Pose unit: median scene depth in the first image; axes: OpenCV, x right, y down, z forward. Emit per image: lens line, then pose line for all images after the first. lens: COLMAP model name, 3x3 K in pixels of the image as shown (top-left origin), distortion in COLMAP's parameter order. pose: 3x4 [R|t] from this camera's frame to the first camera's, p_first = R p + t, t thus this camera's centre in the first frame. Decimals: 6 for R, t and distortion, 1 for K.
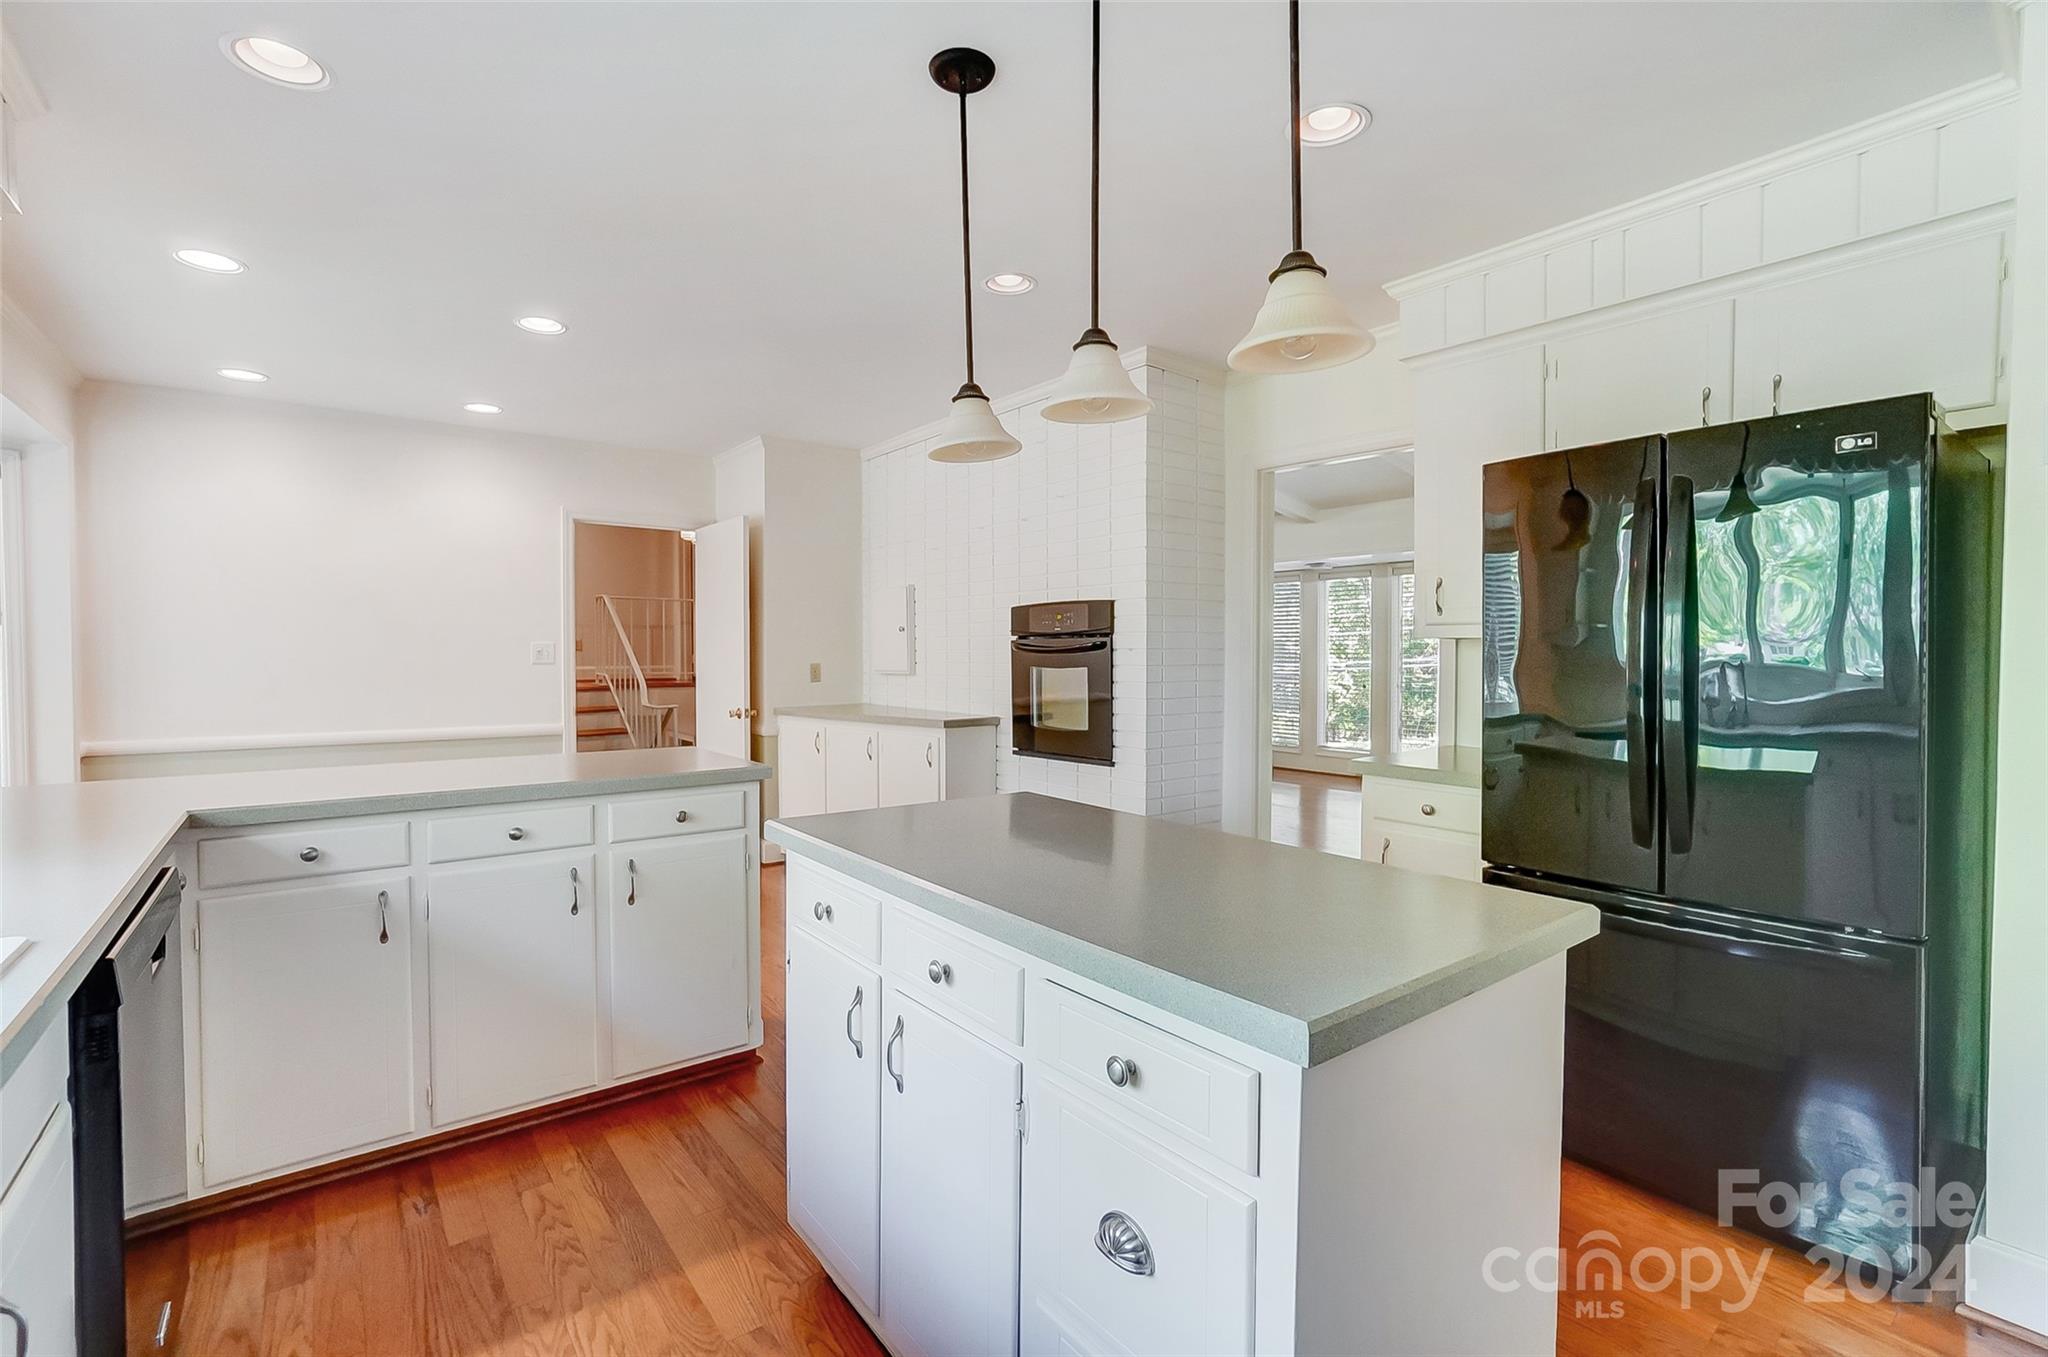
lens RADIAL K [[910.1, 0, 1012.6], [0, 910.1, 672.0], [0, 0, 1]] dist [-0.044431, 0.021739]
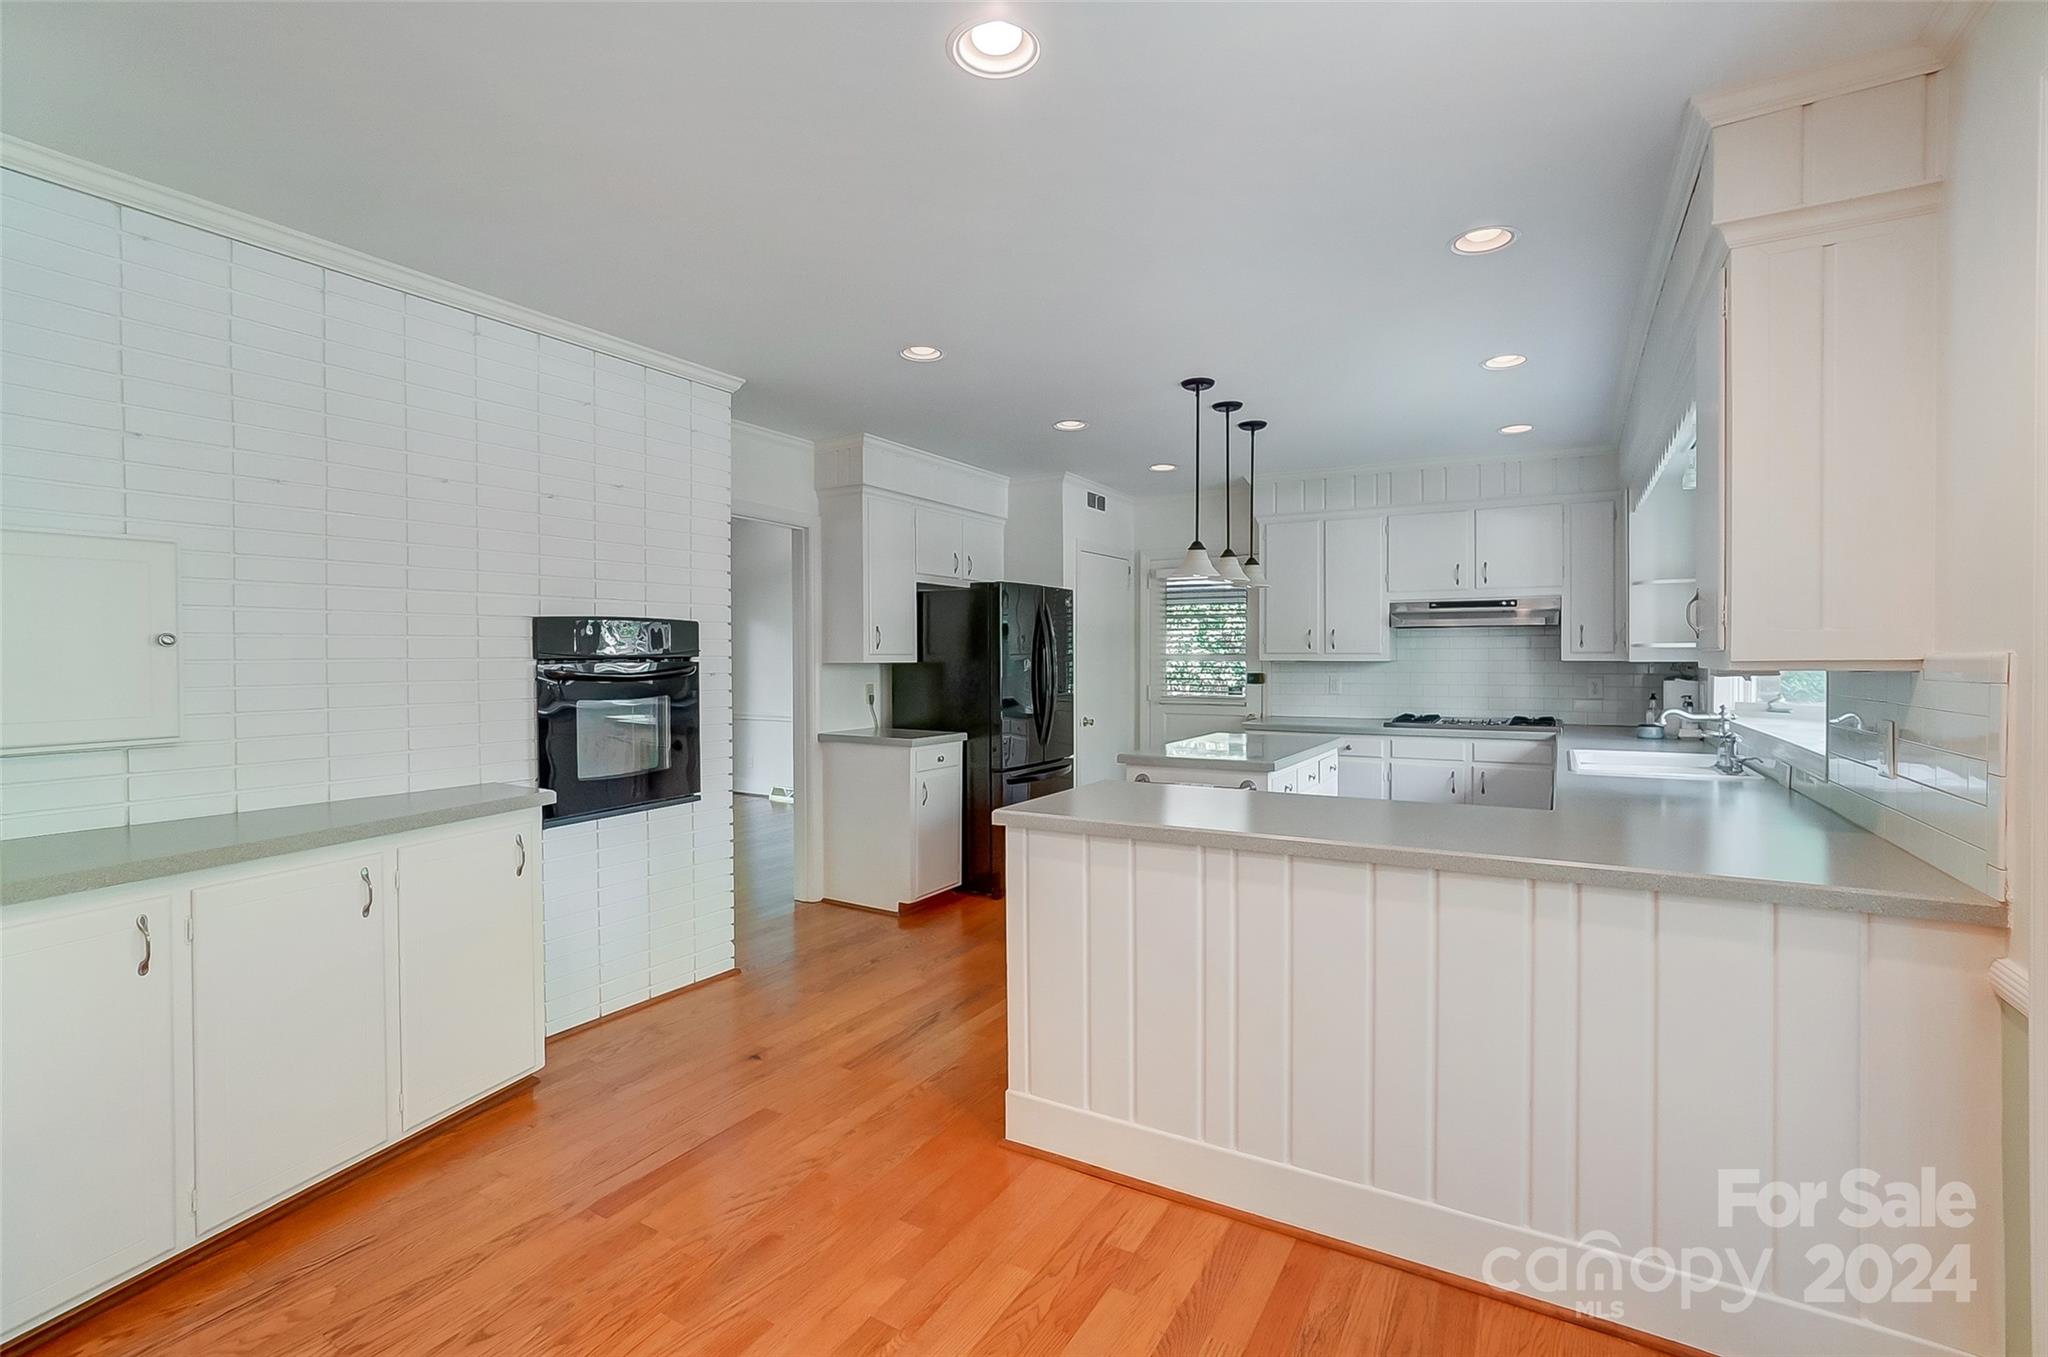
lens RADIAL K [[910.1, 0, 1012.6], [0, 910.1, 672.0], [0, 0, 1]] dist [-0.044431, 0.021739]
pose [[-0.358798, -0.011137, 0.933349, -0.767257], [0.026402, 0.999408, 0.022075, -0.035384], [-0.933042, 0.032563, -0.358292, 0.901887]]
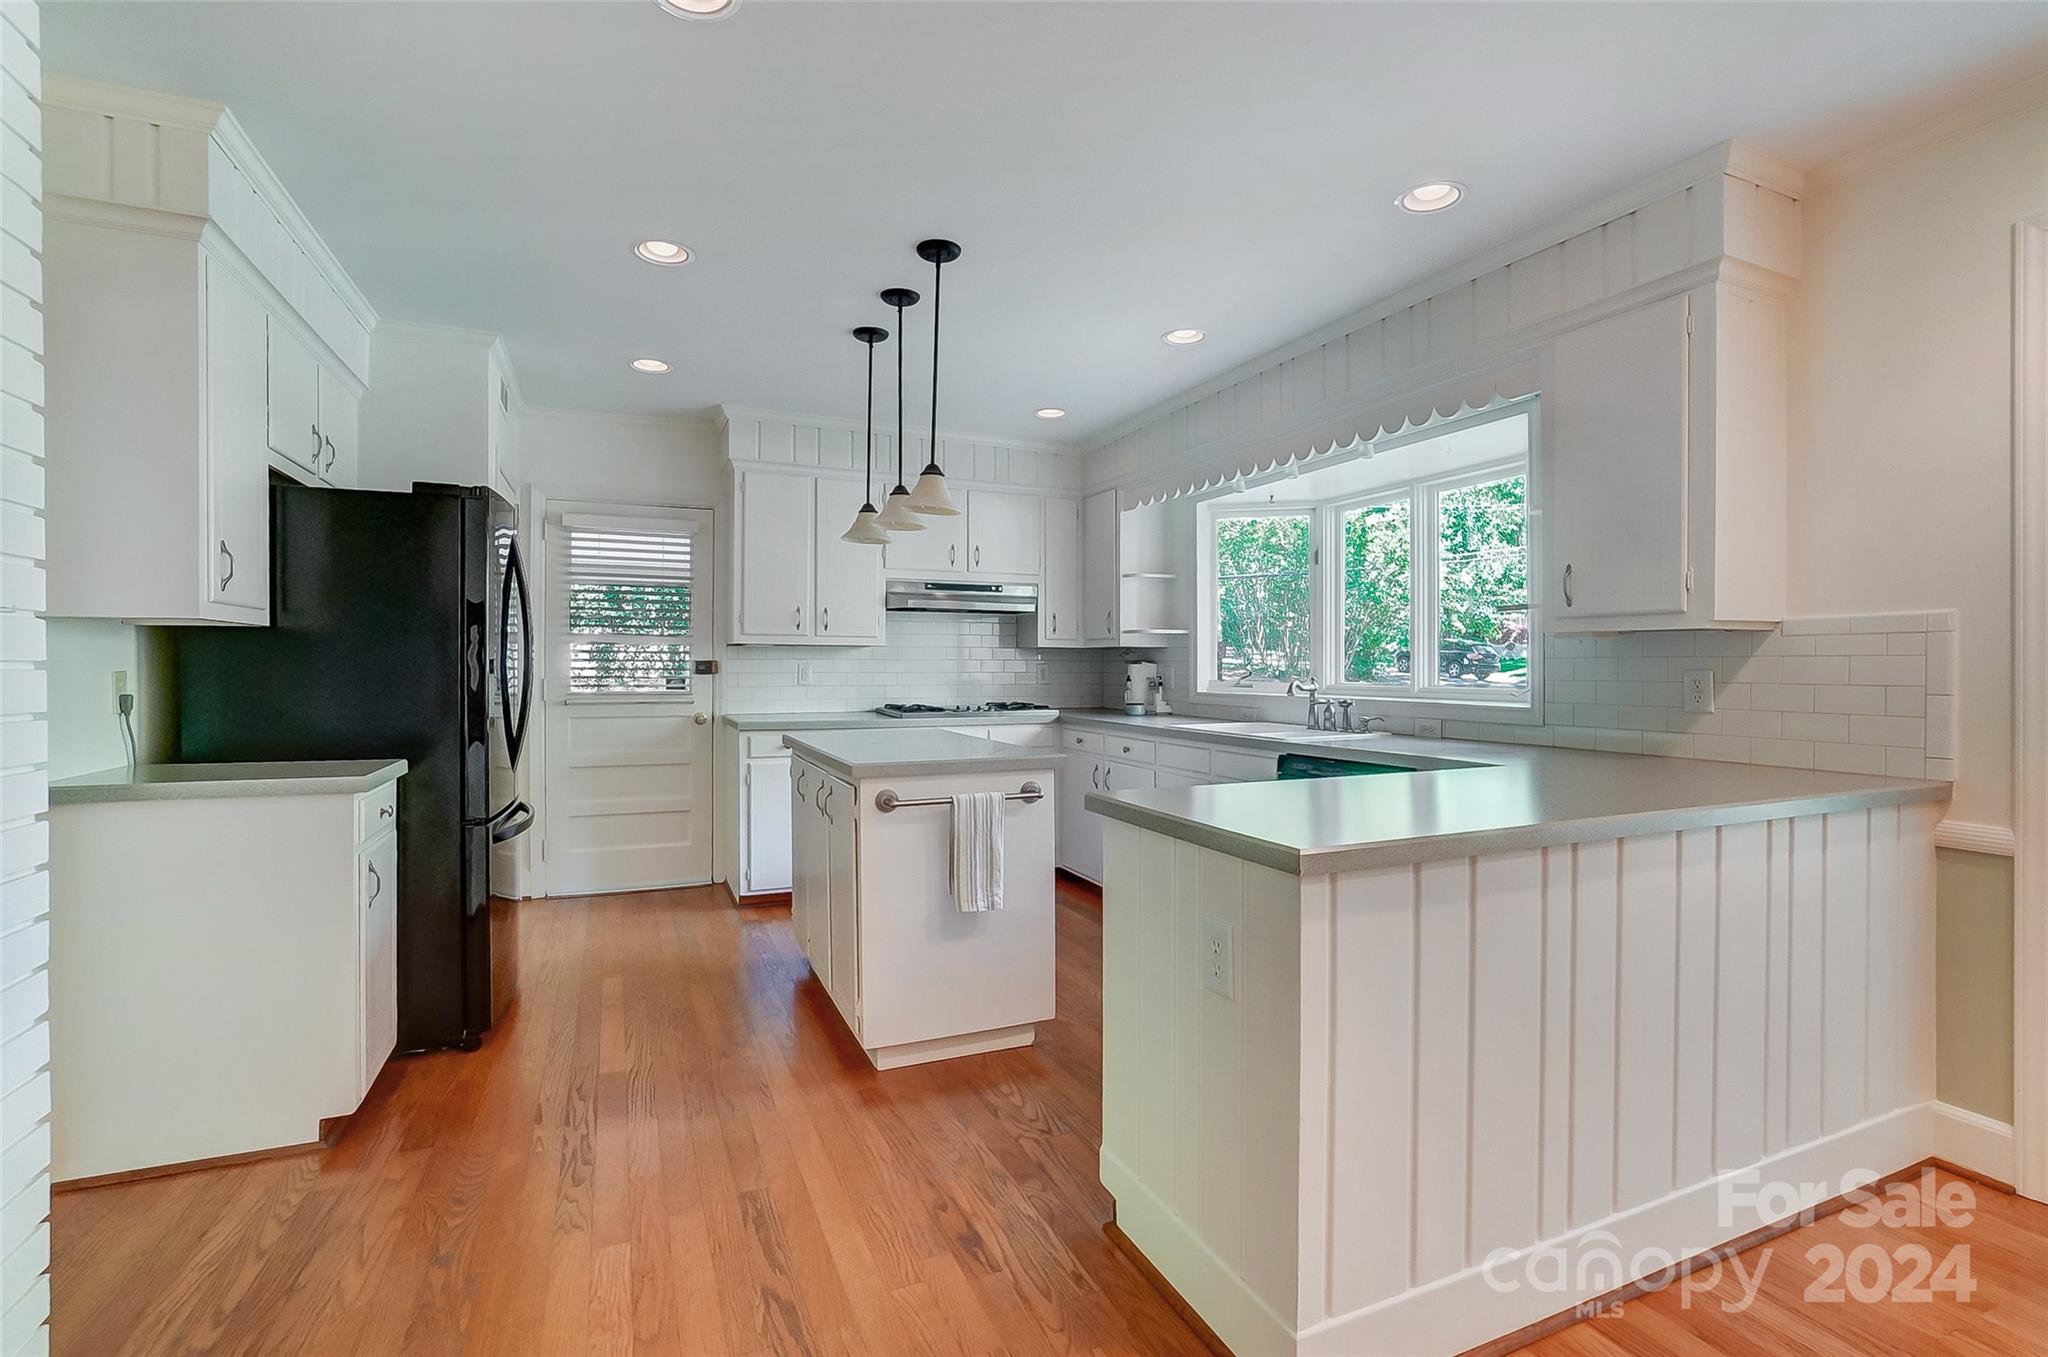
lens RADIAL K [[934.2, 0, 1009.2], [0, 934.2, 681.8], [0, 0, 1]] dist [-0.047938, 0.023327]
pose [[-0.967210, -0.004746, 0.253935, -0.238656], [0.005703, 0.999168, 0.040394, -0.010618], [-0.253916, 0.040518, -0.966377, 1.041439]]
